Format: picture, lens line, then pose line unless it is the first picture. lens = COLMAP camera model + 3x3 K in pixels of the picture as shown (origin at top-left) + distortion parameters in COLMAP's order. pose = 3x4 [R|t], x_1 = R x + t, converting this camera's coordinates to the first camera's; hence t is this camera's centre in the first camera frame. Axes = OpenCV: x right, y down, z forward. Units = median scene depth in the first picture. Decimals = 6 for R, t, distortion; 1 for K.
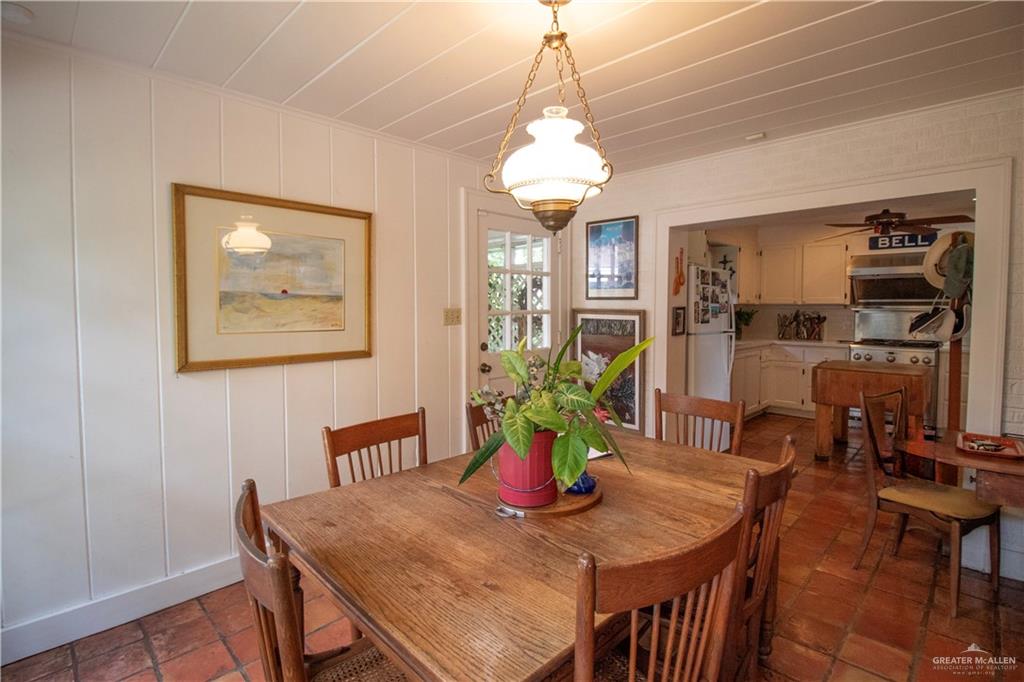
lens RADIAL K [[483.5, 0, 516.4], [0, 483.5, 337.1], [0, 0, 1]] dist [-0.002112, -0.000359]
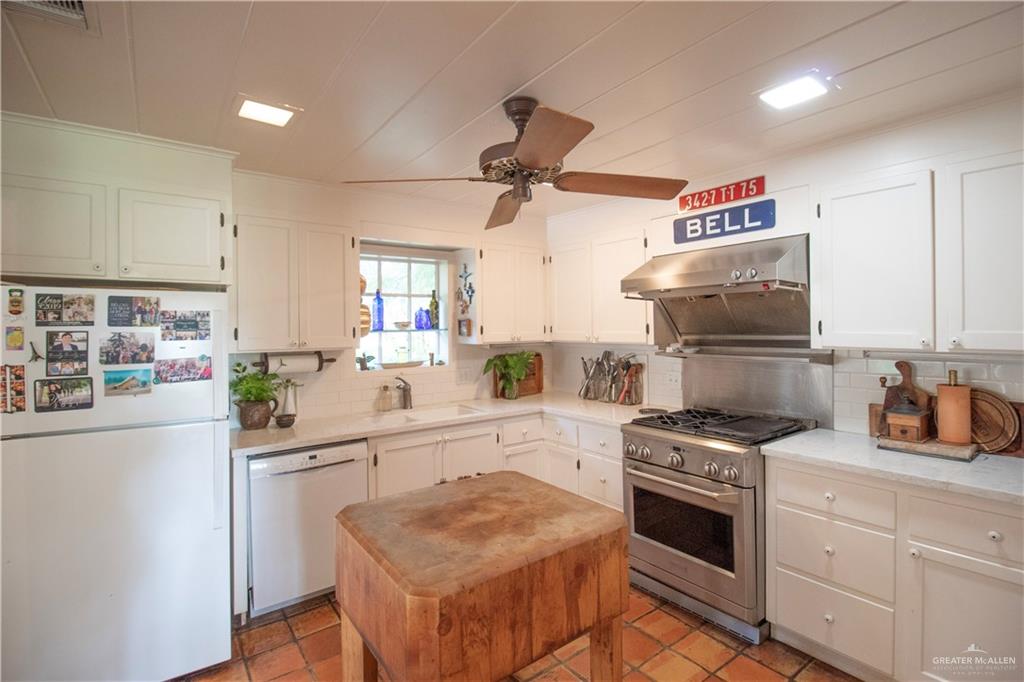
lens RADIAL K [[483.5, 0, 507.7], [0, 483.5, 335.4], [0, 0, 1]] dist [-0.002112, -0.000359]
pose [[0.985671, -0.009135, -0.168431, 0.652968], [-0.000107, 0.998499, -0.054778, -0.051118], [0.168679, 0.054011, 0.984190, 0.457675]]
